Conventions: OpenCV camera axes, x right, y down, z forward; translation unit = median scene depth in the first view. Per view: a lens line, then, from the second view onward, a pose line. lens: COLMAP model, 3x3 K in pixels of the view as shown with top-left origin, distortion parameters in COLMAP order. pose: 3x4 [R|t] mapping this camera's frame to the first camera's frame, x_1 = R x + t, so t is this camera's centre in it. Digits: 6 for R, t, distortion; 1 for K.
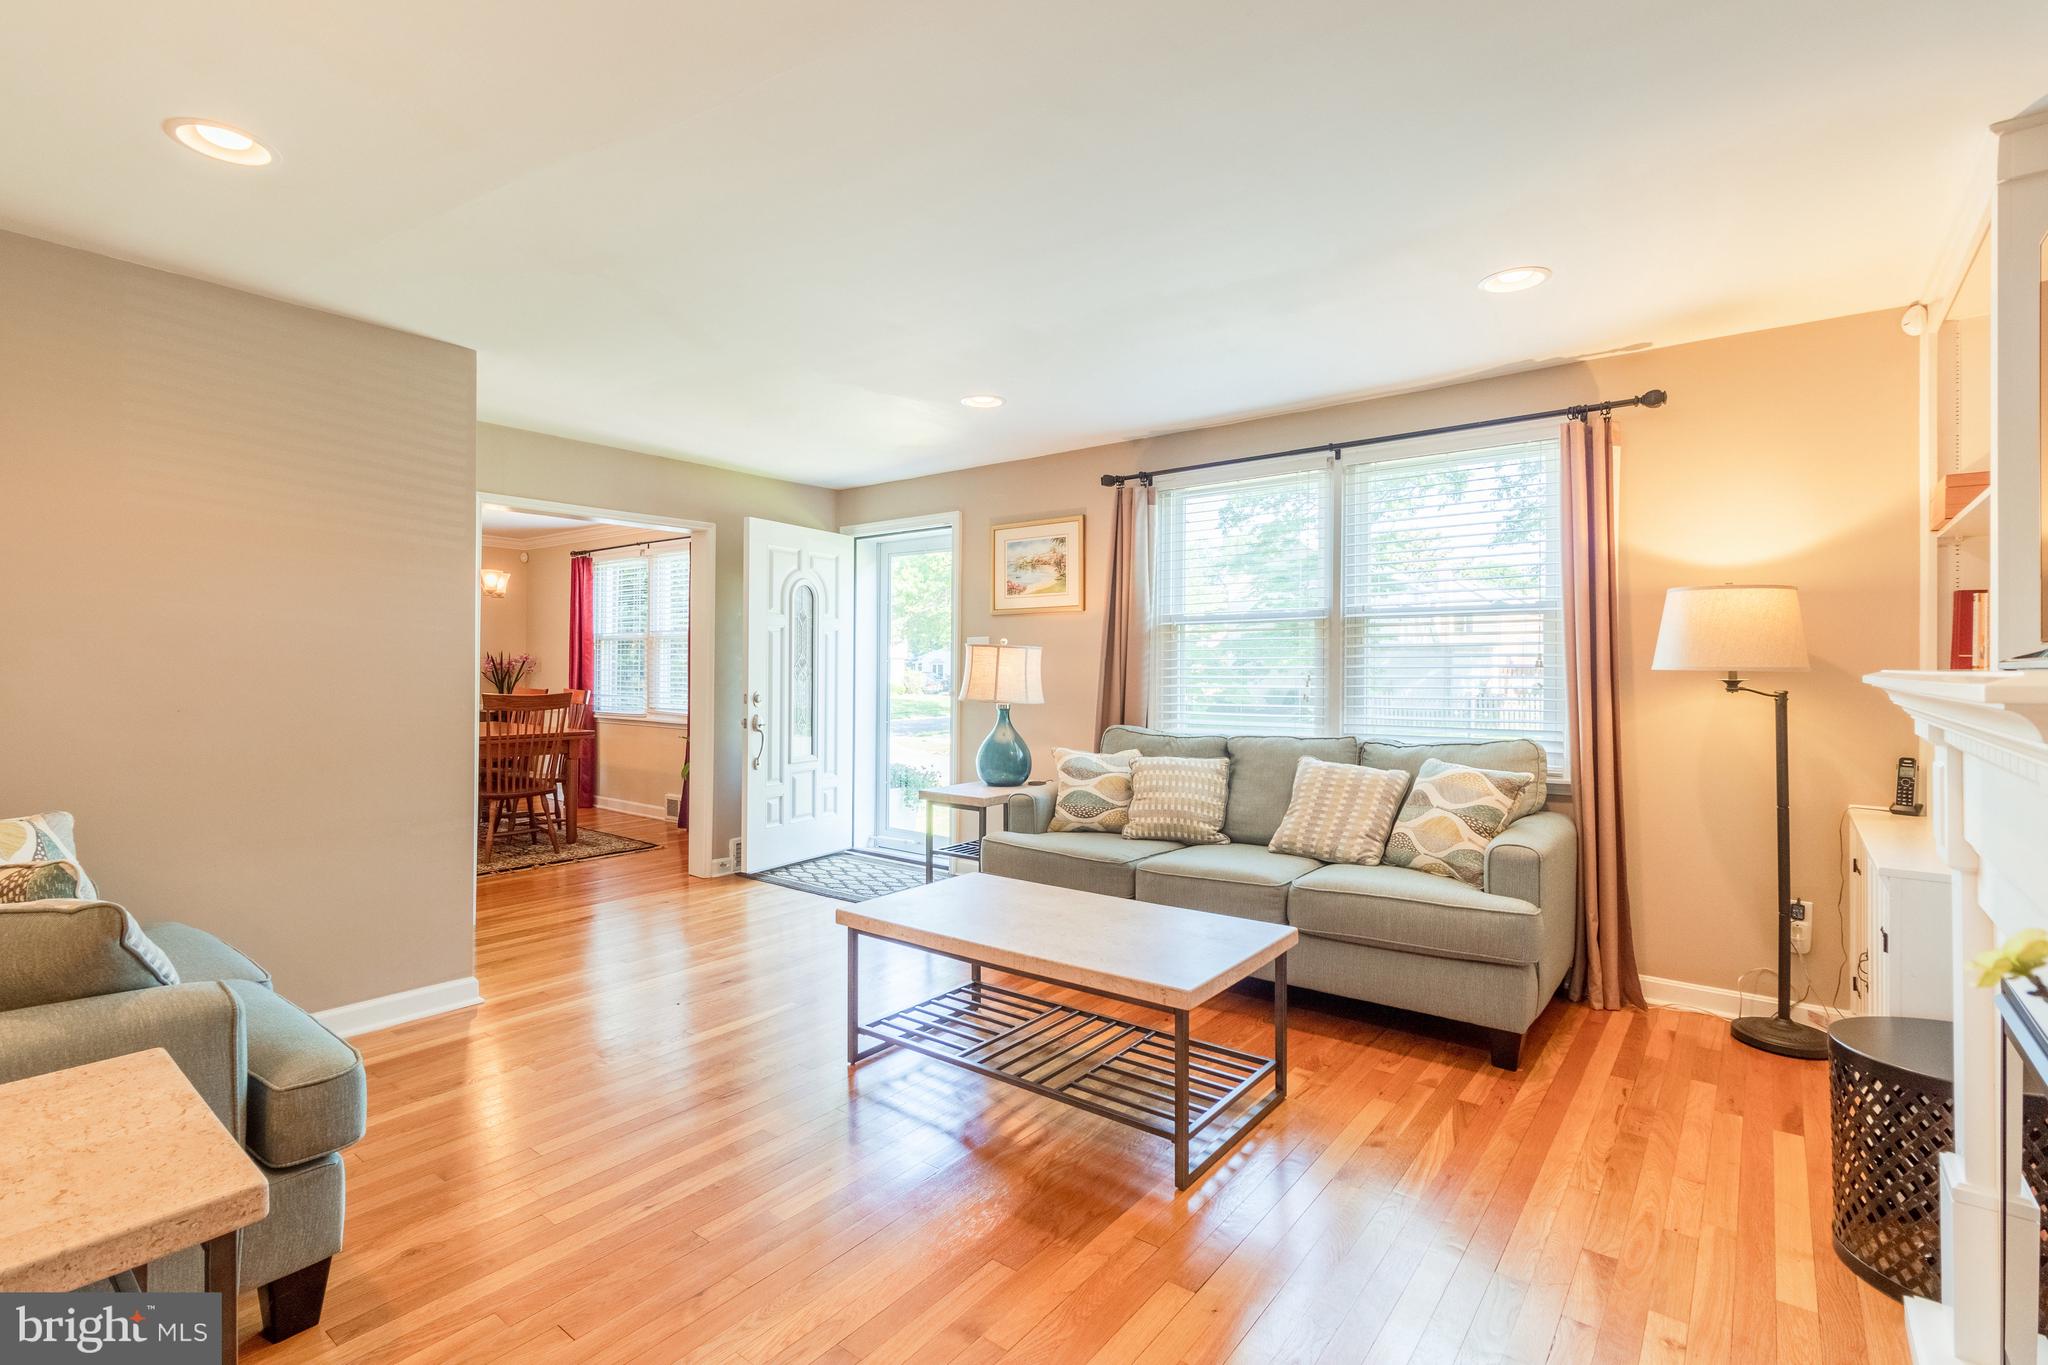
lens RADIAL K [[946.1, 0, 1024.5], [0, 946.1, 669.3], [0, 0, 1]] dist [0.002011, 0.001062]
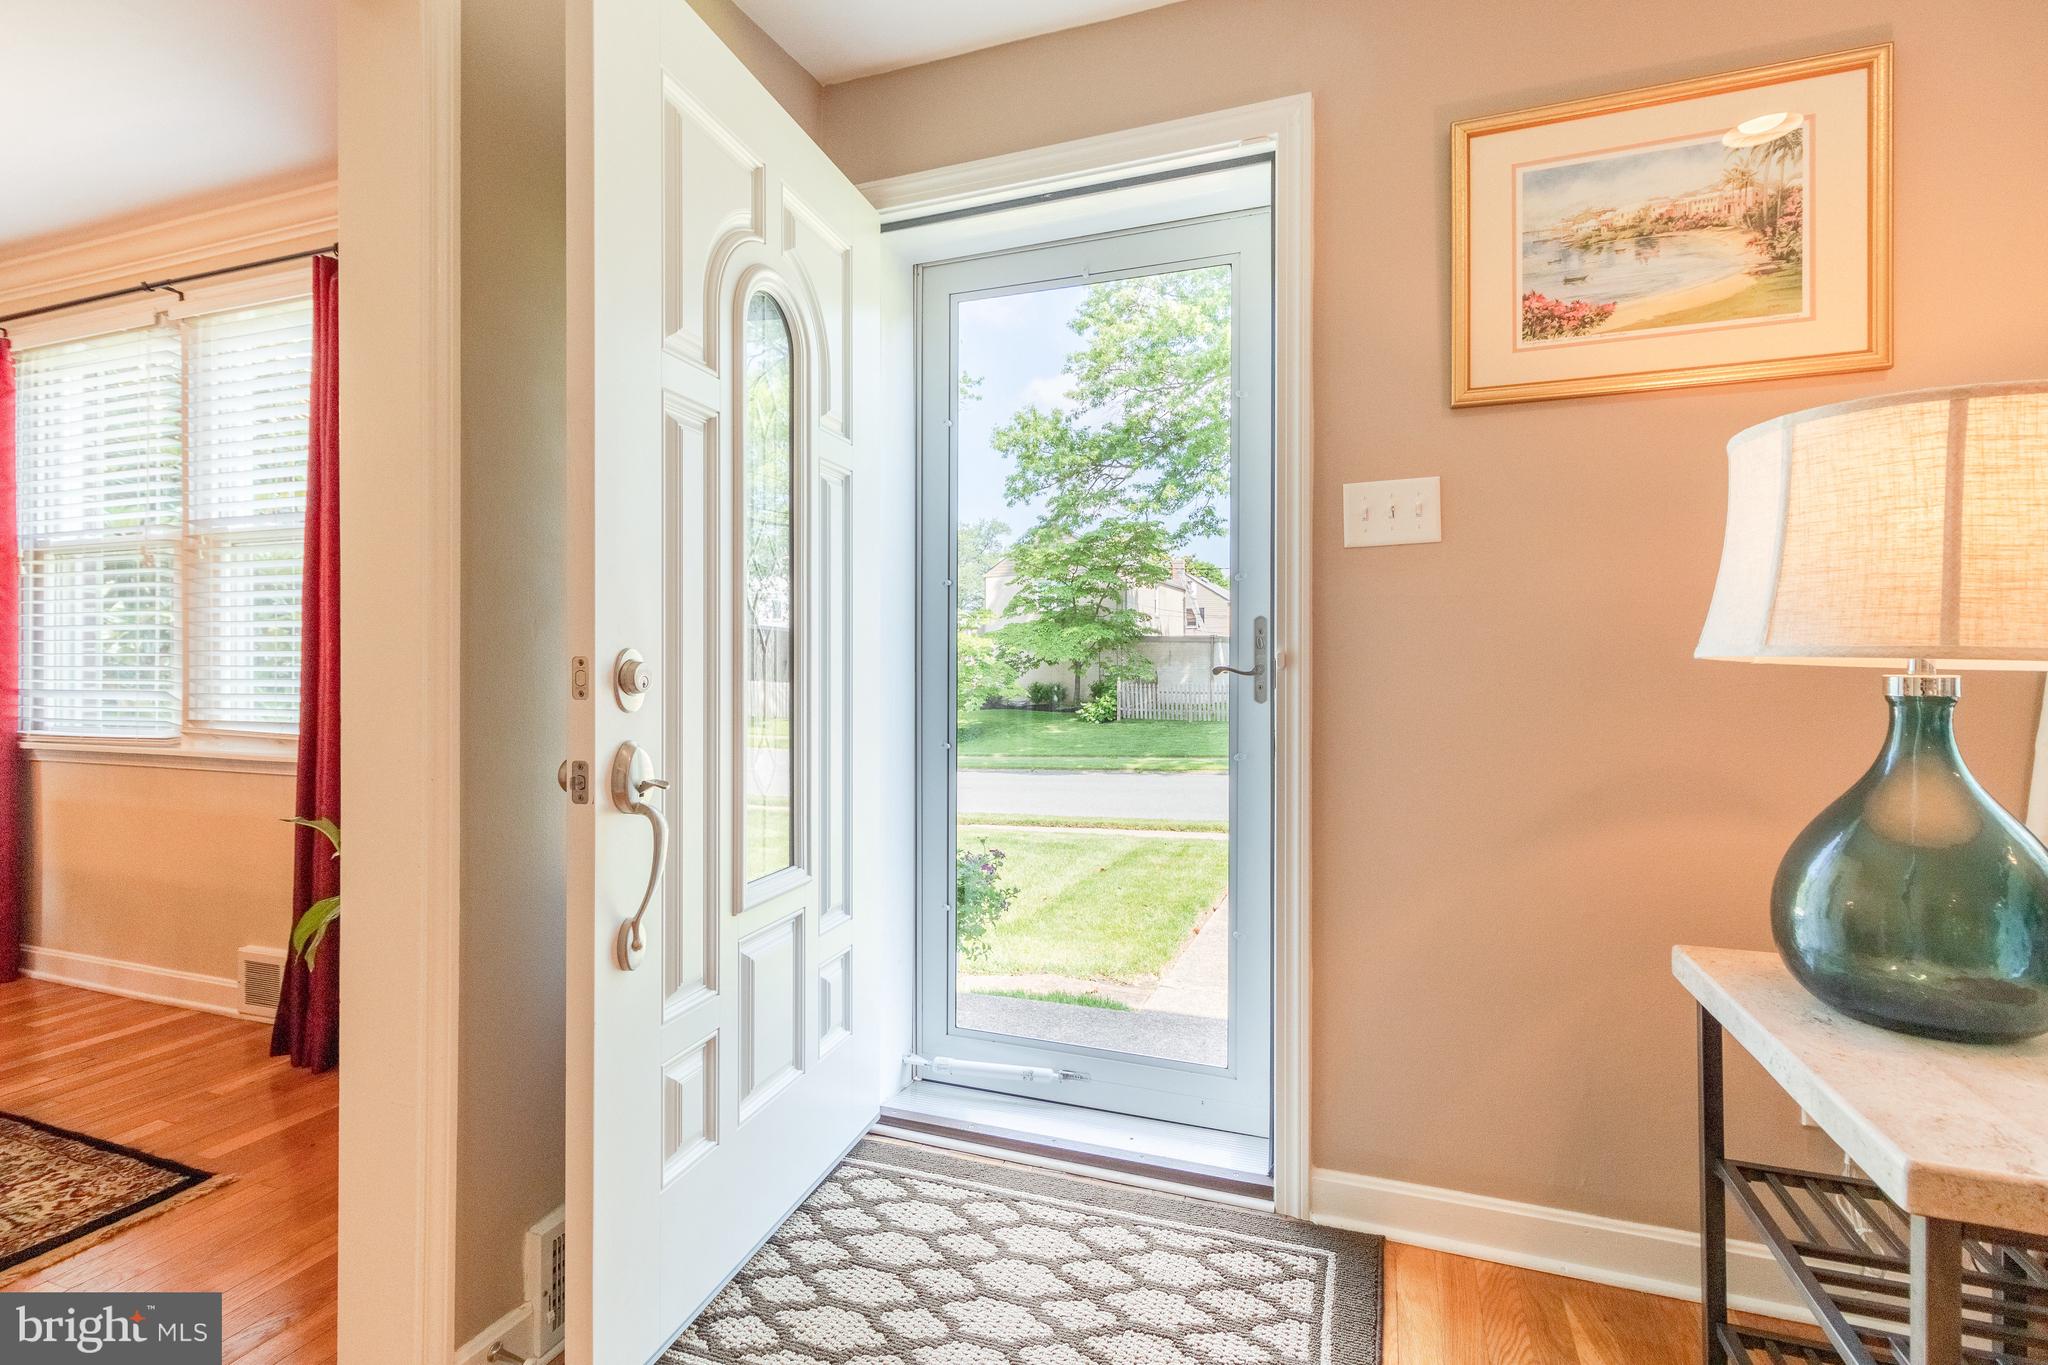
lens RADIAL K [[920.9, 0, 1062.6], [0, 920.9, 672.5], [0, 0, 1]] dist [0.000272, 0.000370]
pose [[0.944971, -0.004627, 0.327120, -0.249606], [0.003804, 0.999988, 0.003157, 0.028684], [-0.327131, -0.001739, 0.944978, 0.722522]]
